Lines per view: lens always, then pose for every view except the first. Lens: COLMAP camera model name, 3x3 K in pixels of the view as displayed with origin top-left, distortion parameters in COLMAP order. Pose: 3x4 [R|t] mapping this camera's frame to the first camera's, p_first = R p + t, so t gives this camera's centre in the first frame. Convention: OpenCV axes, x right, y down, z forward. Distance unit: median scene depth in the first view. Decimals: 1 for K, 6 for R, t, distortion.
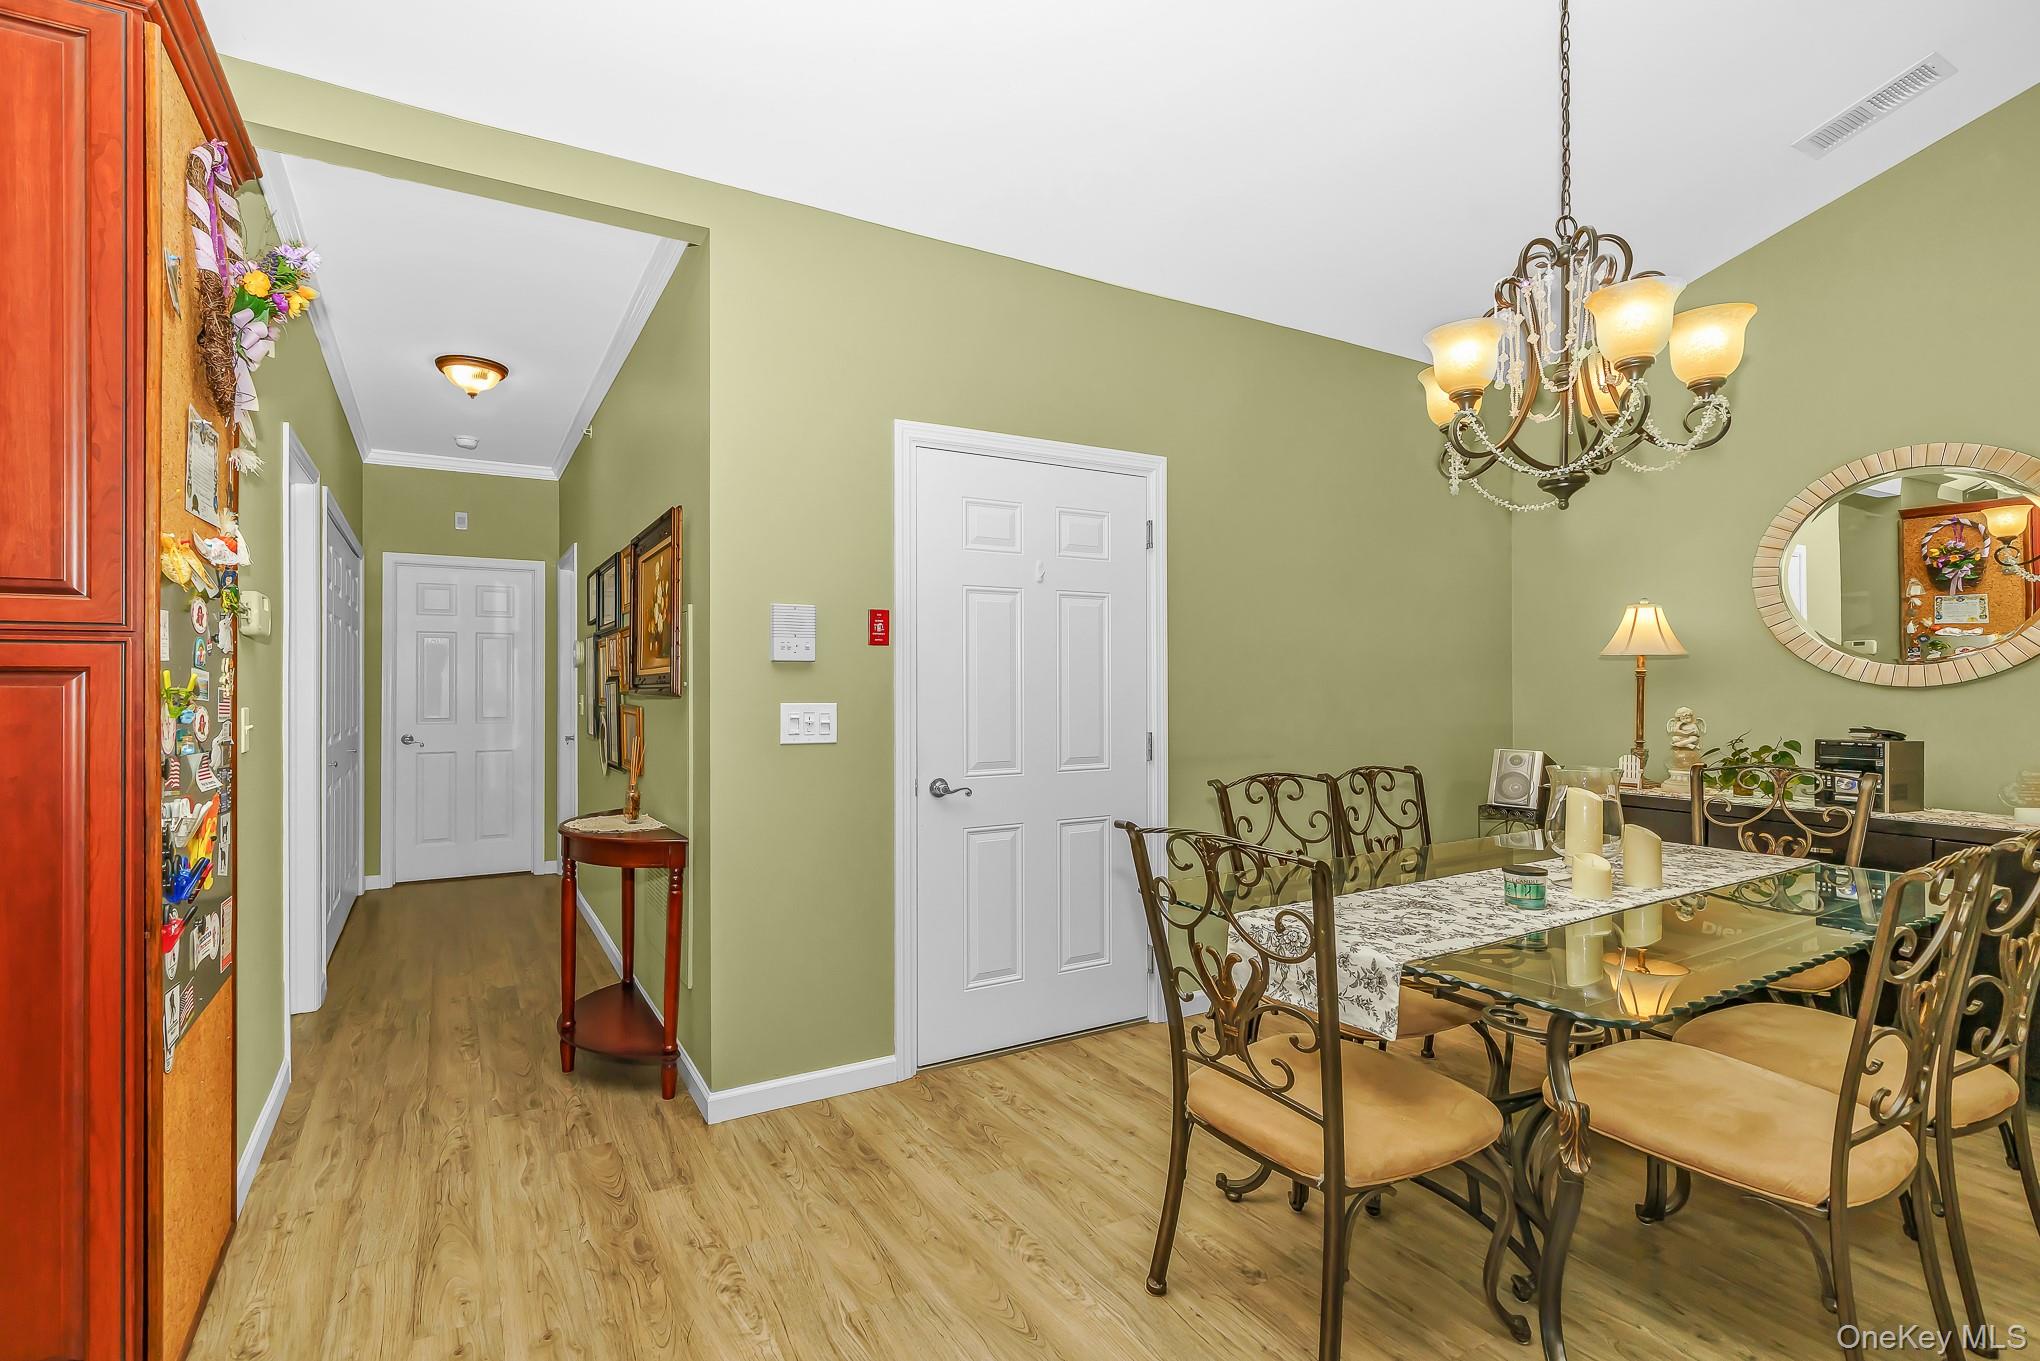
lens RADIAL K [[902.7, 0, 993.3], [0, 902.7, 682.7], [0, 0, 1]] dist [0.013593, -0.002957]
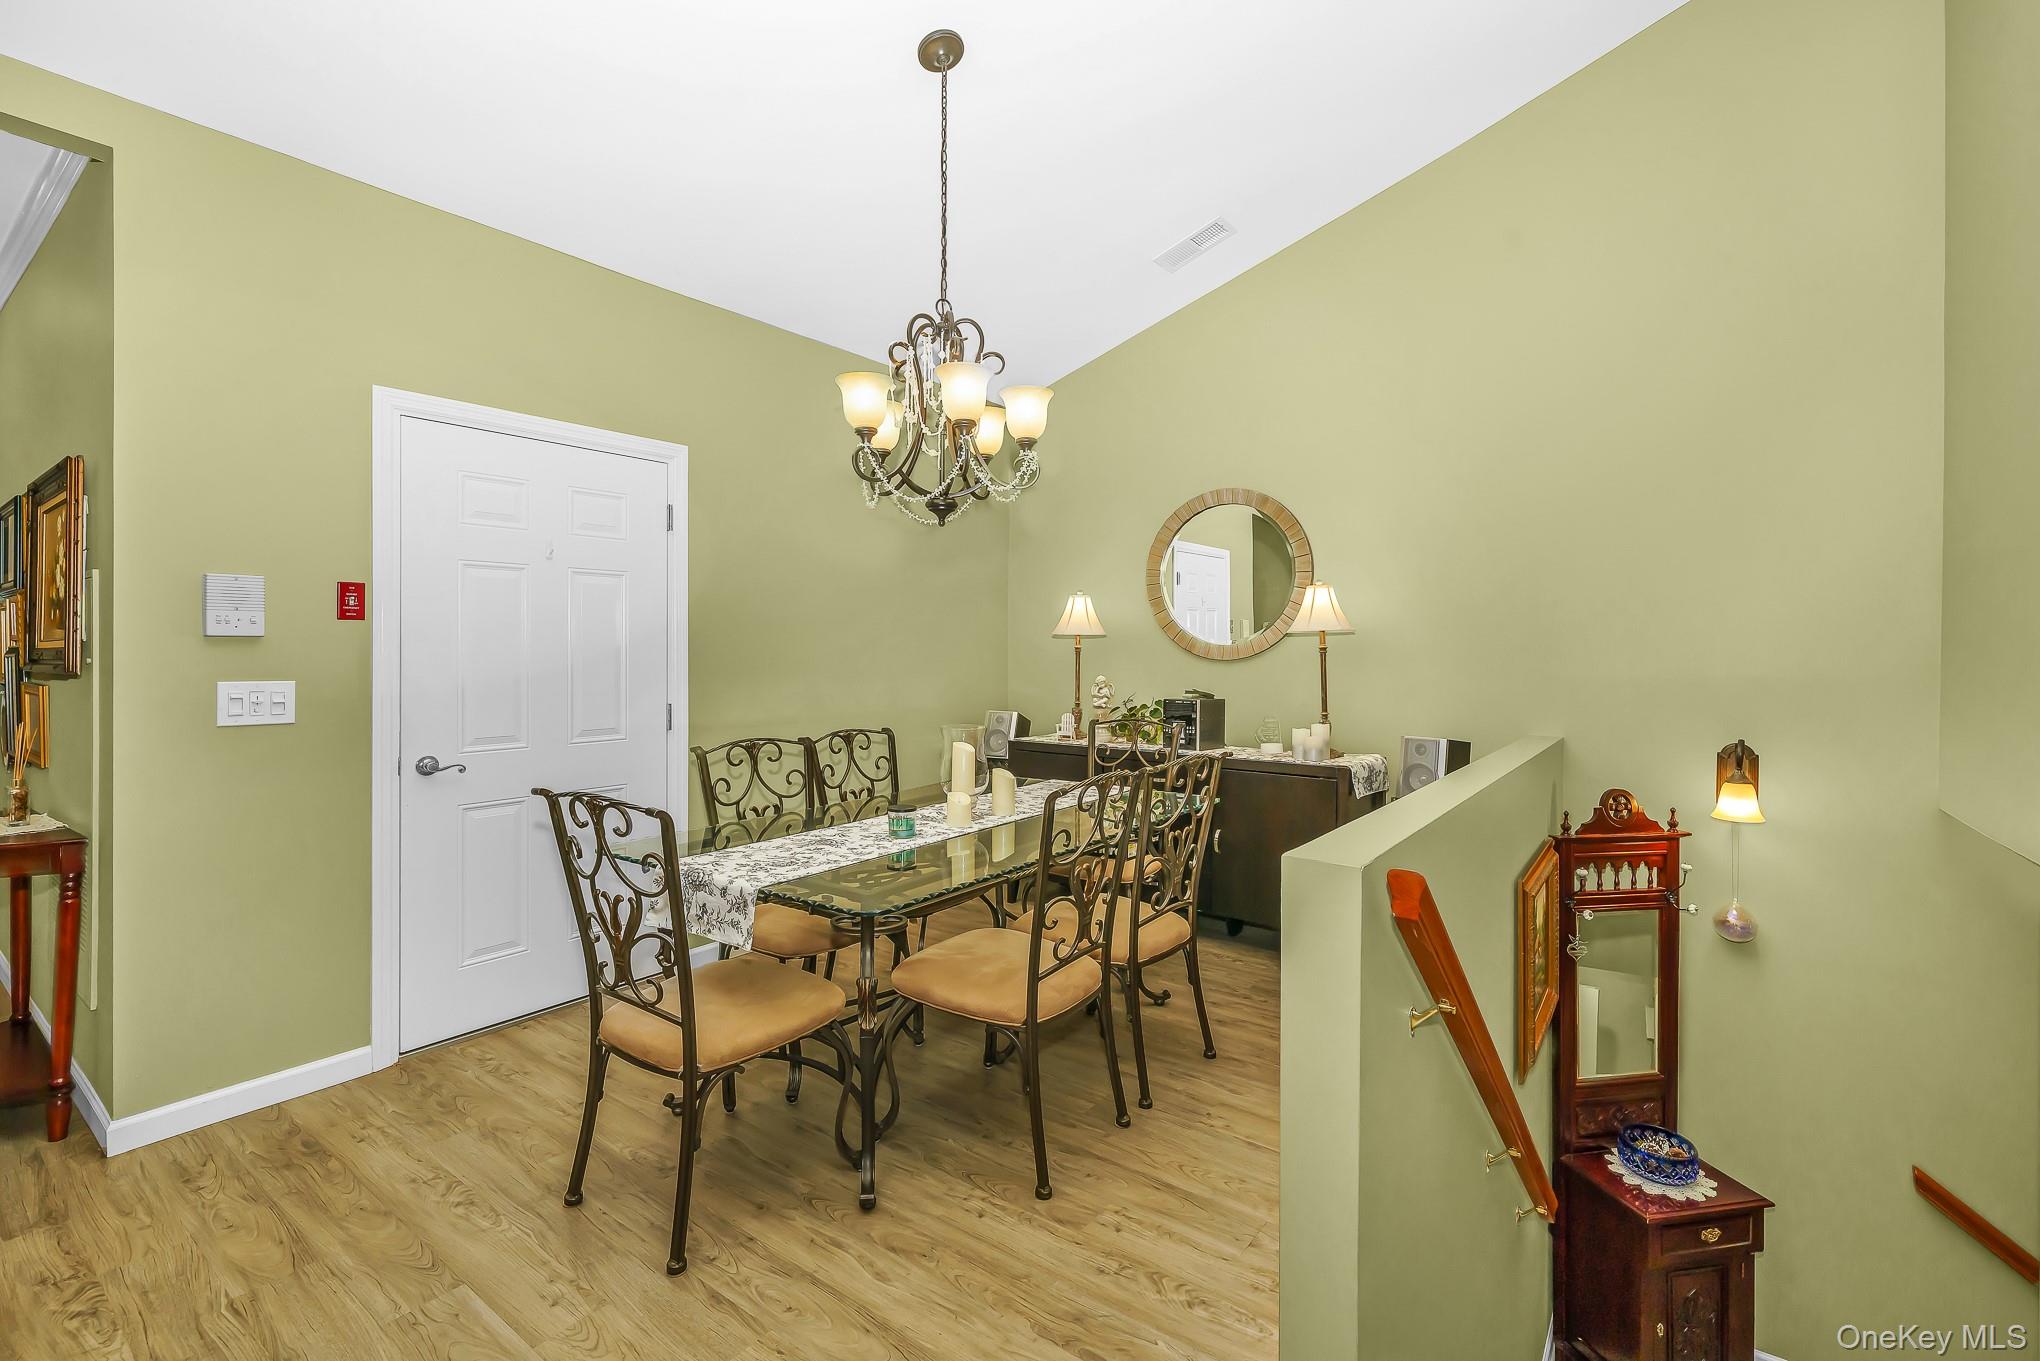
lens RADIAL K [[908.4, 0, 1012.7], [0, 908.4, 647.4], [0, 0, 1]] dist [0.007920, 0.001014]
pose [[0.927191, 0.001309, 0.374586, 0.167451], [-0.001348, 0.999999, -0.000157, -0.013470], [-0.374586, -0.000360, 0.927192, -0.165274]]
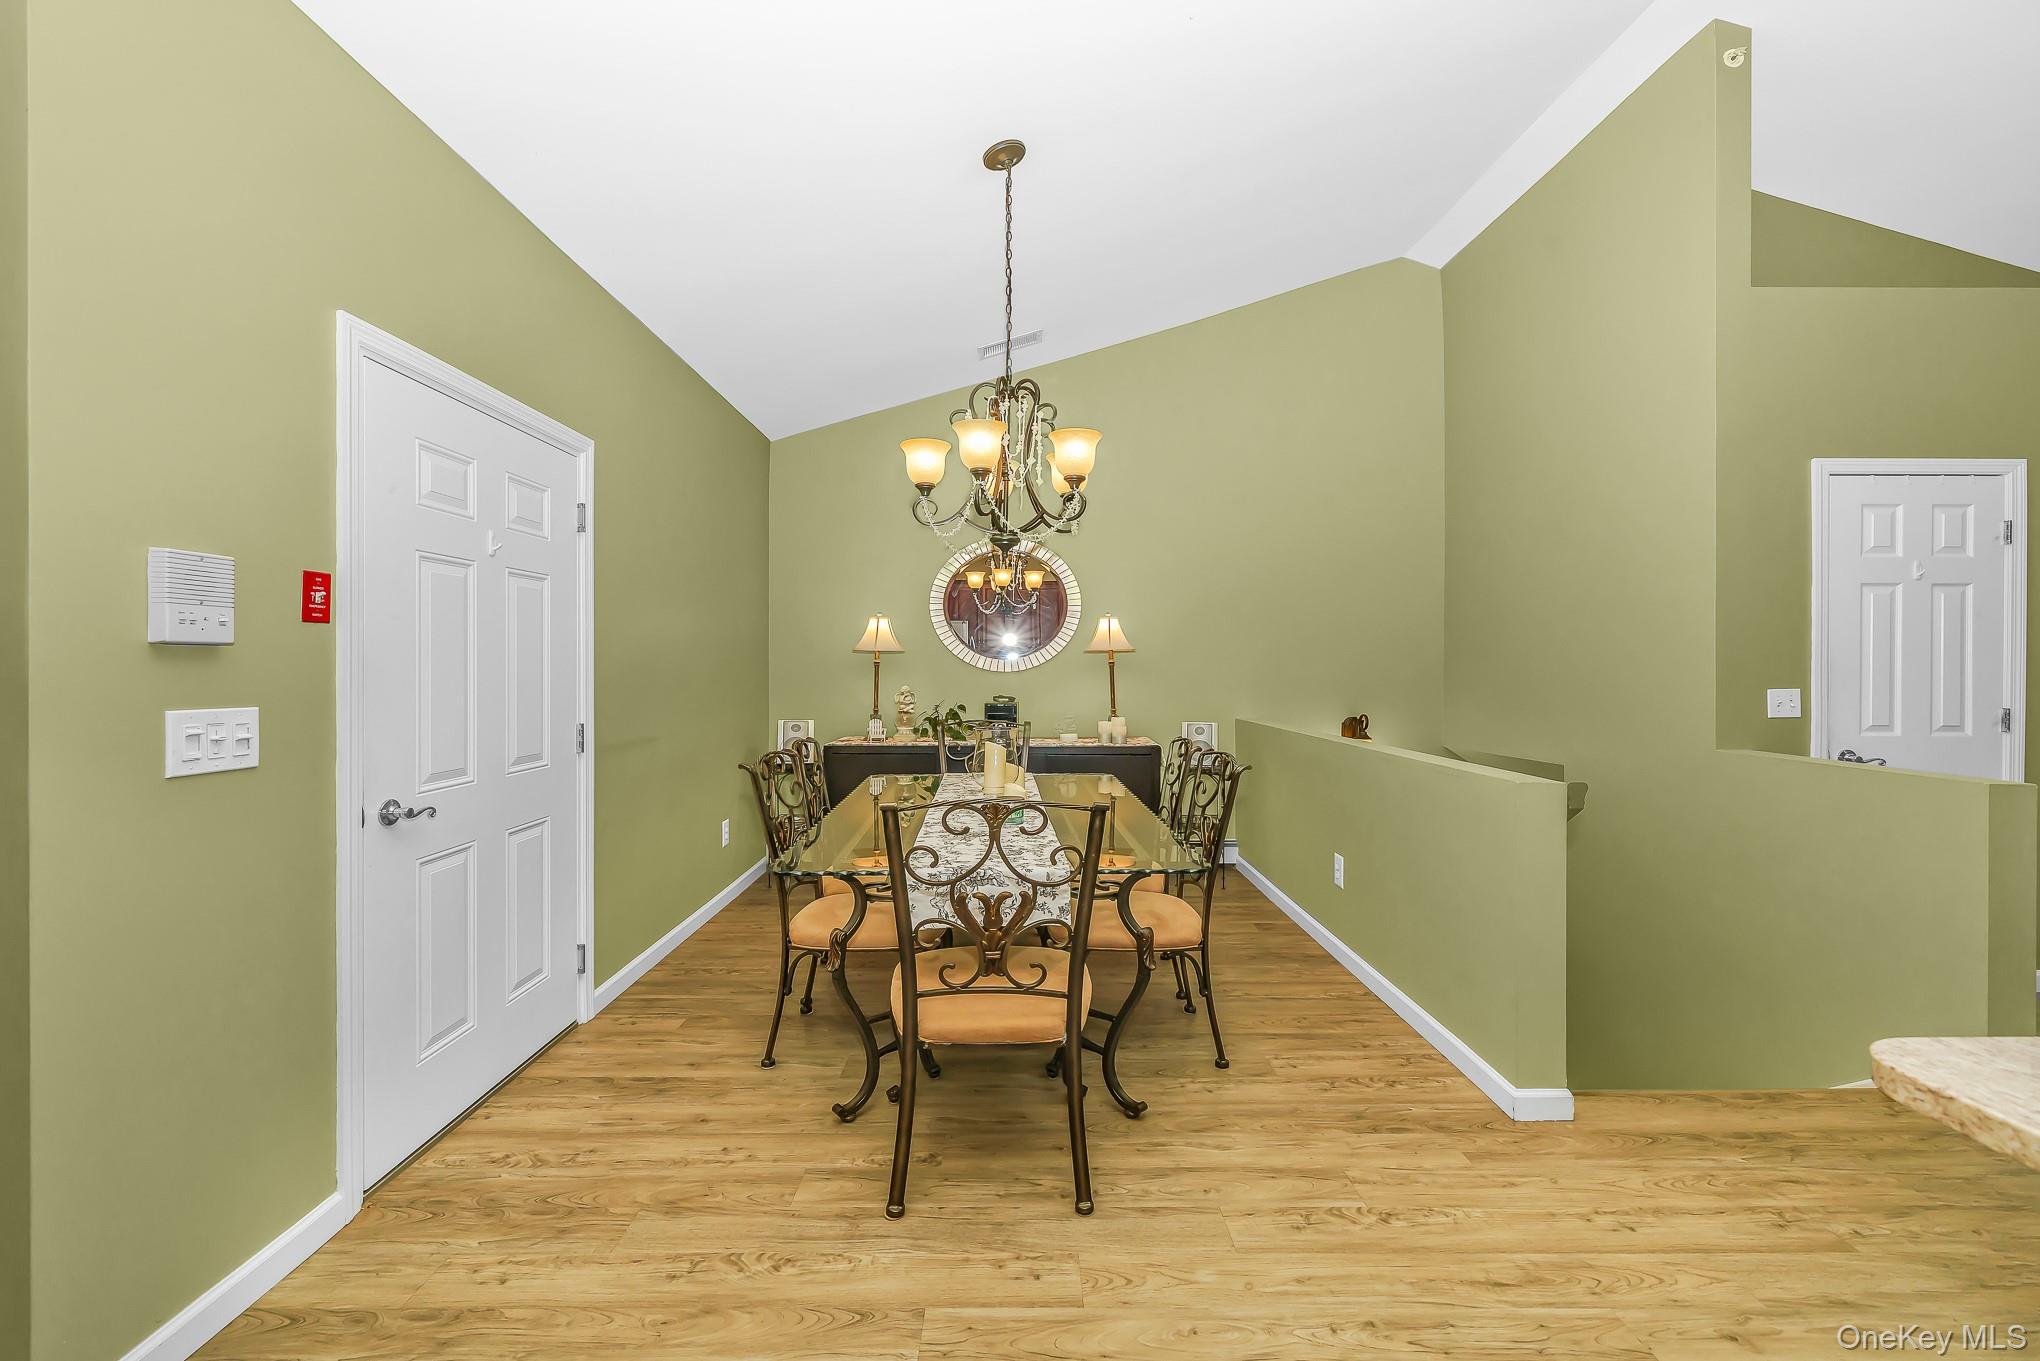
lens RADIAL K [[812.9, 0, 898.0], [0, 812.9, 666.3], [0, 0, 1]] dist [-0.002210, 0.000140]
pose [[0.548336, -0.002125, 0.836255, -0.425081], [-0.000108, 0.999997, 0.002612, -0.009506], [-0.836258, -0.001523, 0.548334, 0.285657]]
